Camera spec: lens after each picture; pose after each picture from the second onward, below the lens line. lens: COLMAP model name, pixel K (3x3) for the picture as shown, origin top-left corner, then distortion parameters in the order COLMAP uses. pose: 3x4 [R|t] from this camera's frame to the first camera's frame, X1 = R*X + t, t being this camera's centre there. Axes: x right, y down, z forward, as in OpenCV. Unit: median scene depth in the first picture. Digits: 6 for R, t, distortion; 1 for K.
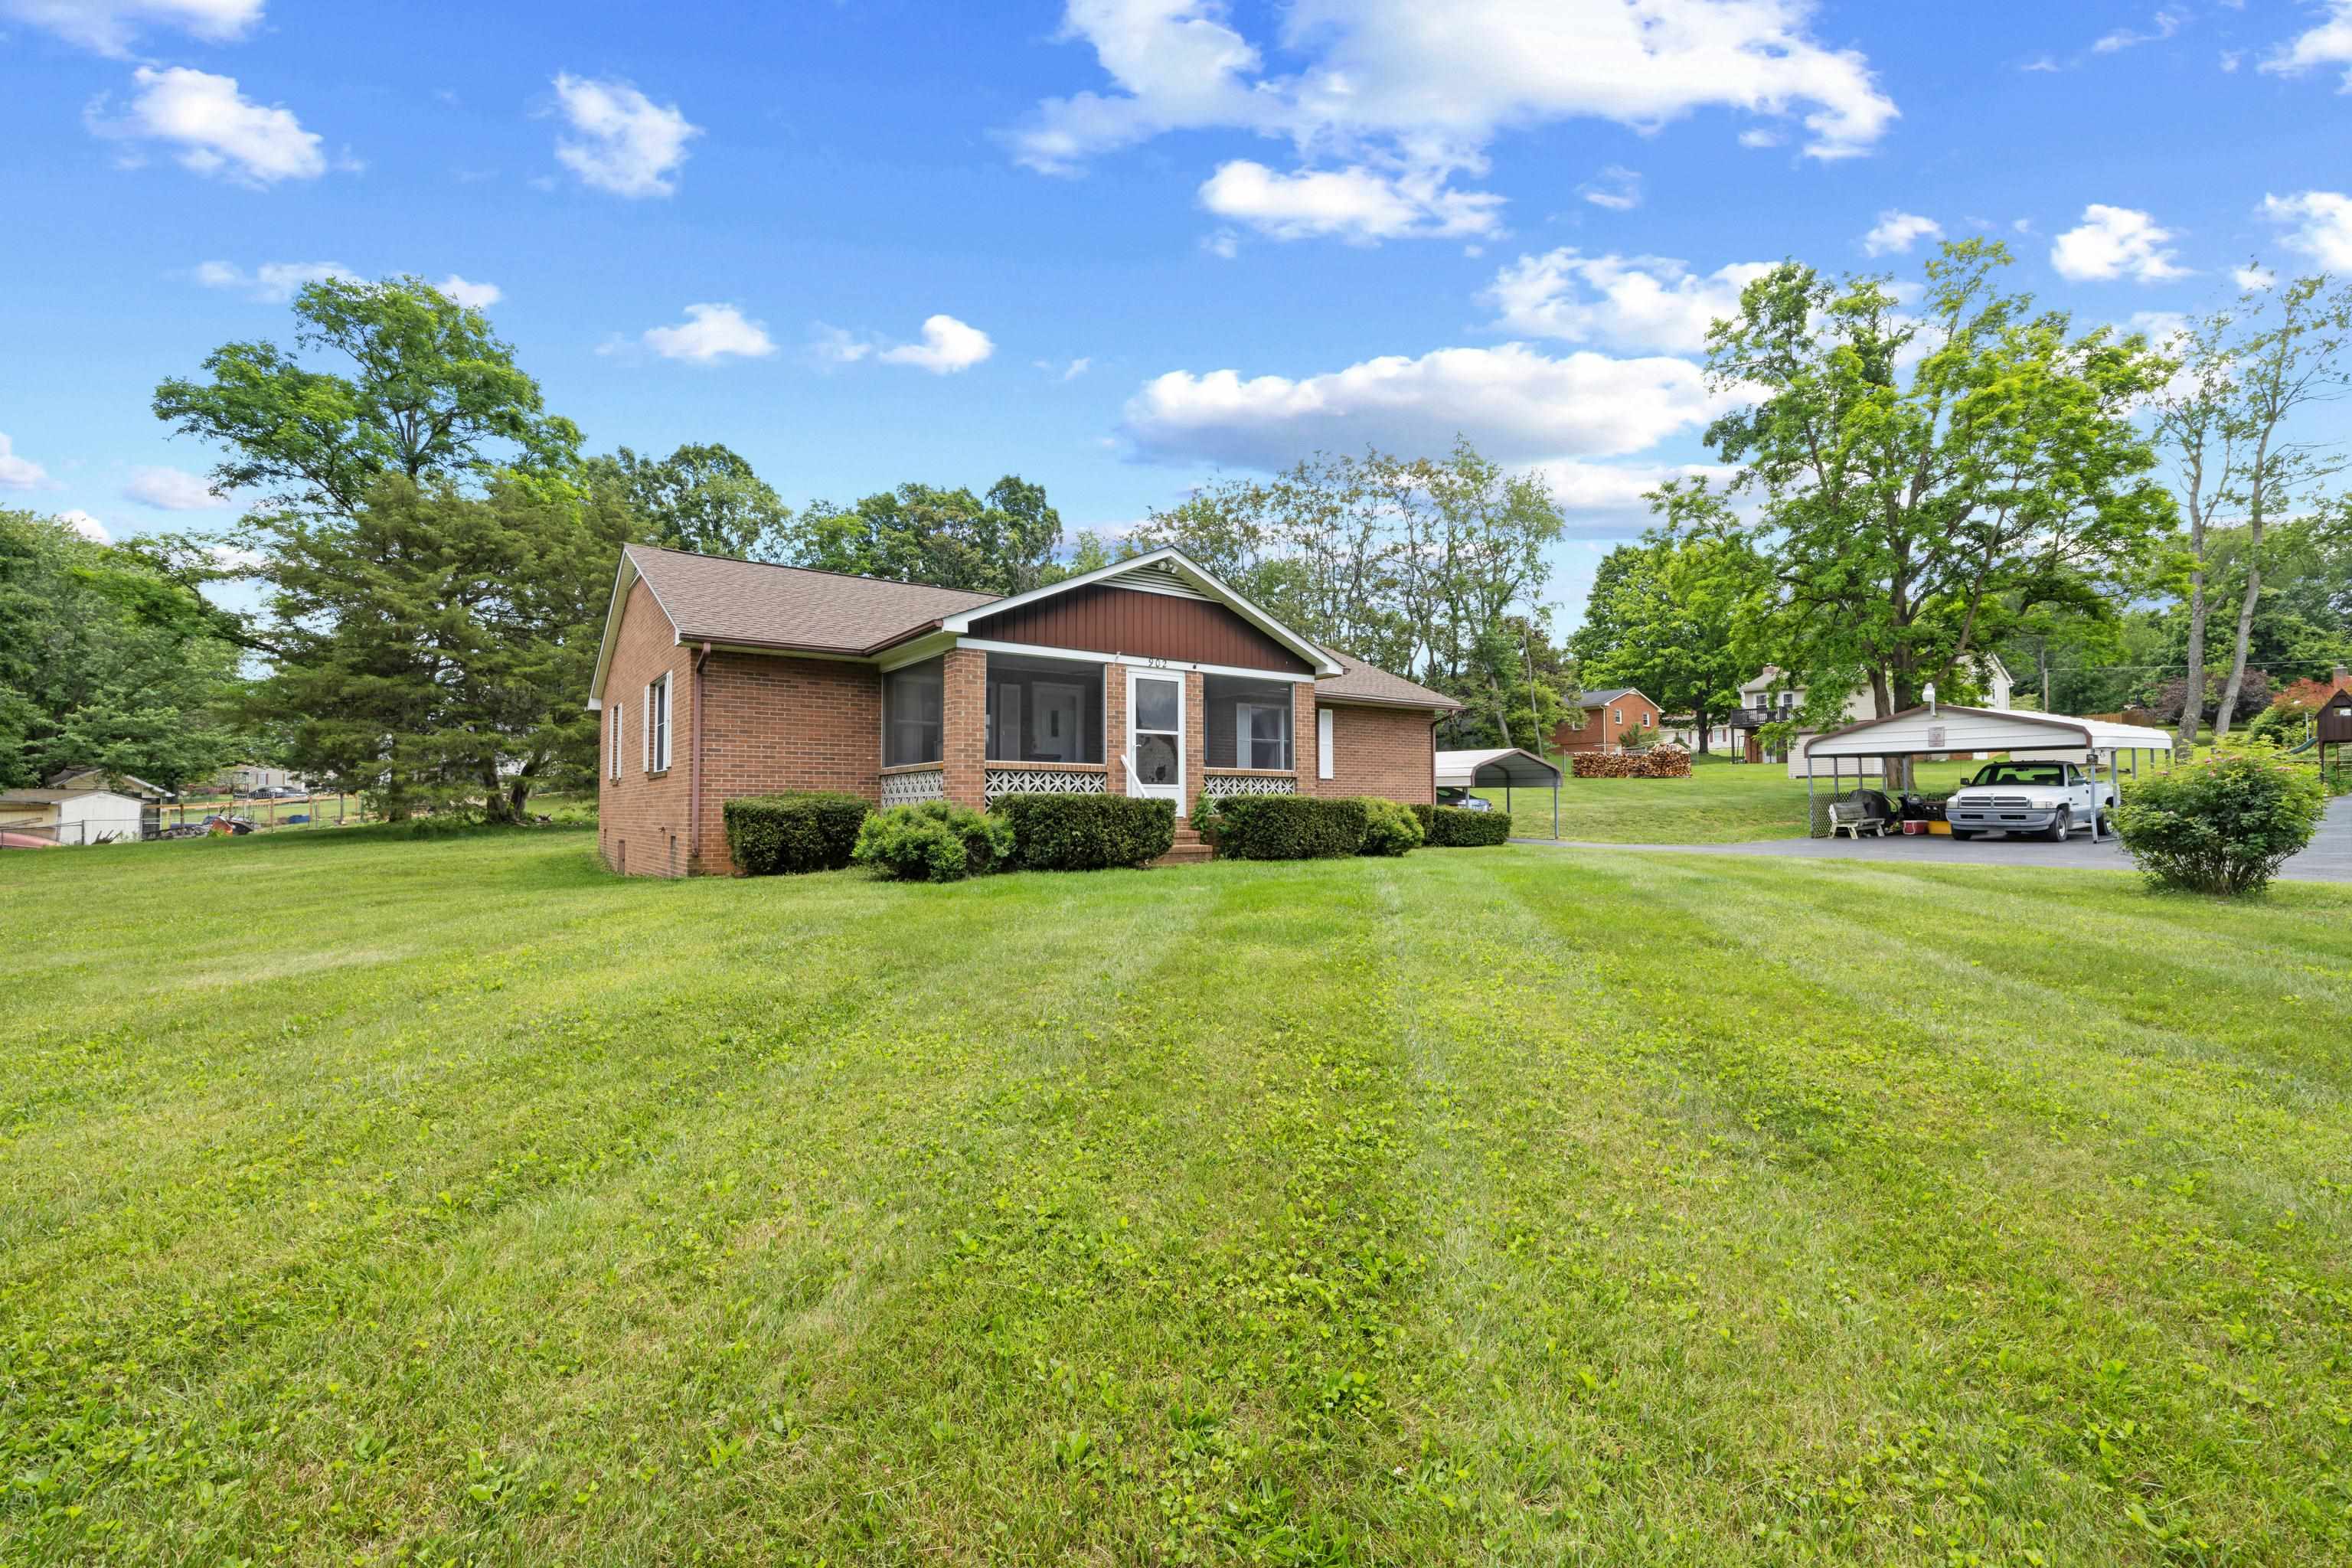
lens RADIAL K [[1007.3, 0, 1176.5], [0, 1007.3, 779.1], [0, 0, 1]] dist [0.002607, 0.000269]
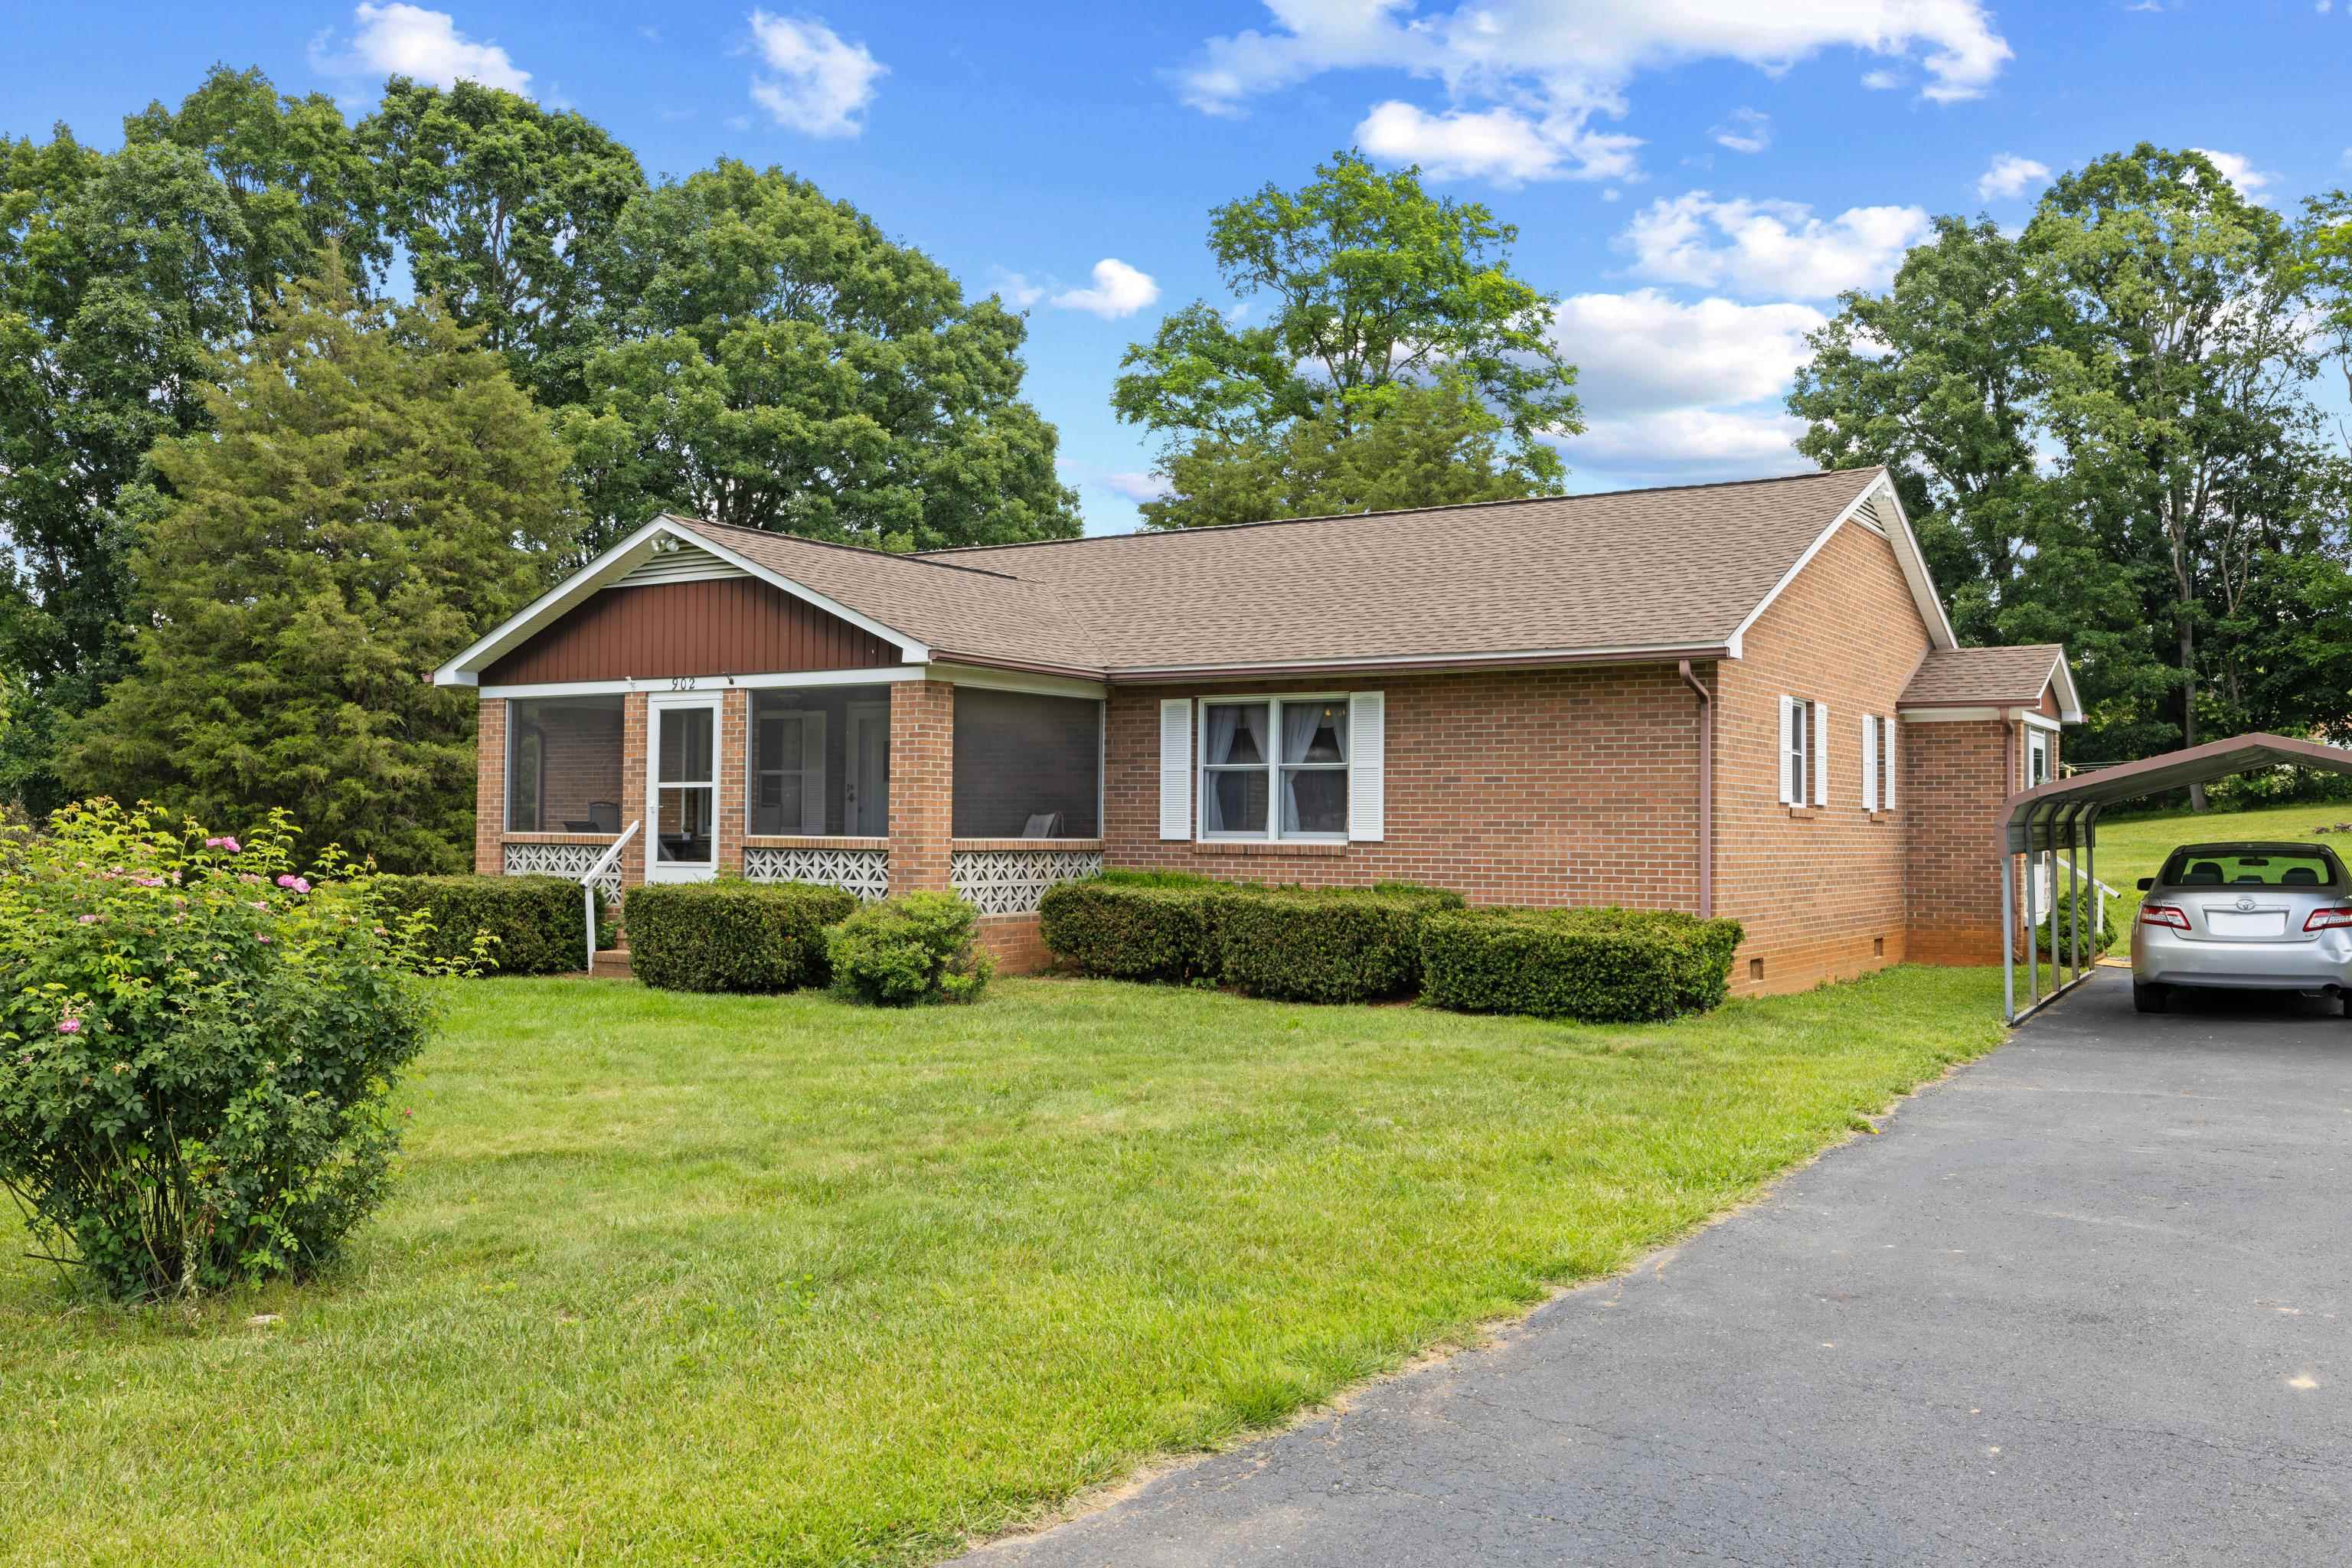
lens RADIAL K [[1975.9, 0, 1181.6], [0, 1975.9, 757.1], [0, 0, 1]] dist [0.005465, -0.005414]
pose [[0.381345, -0.032435, -0.923864, 1.313490], [0.019397, 0.999445, -0.027081, -0.022353], [0.924229, -0.007593, 0.381763, 0.783720]]
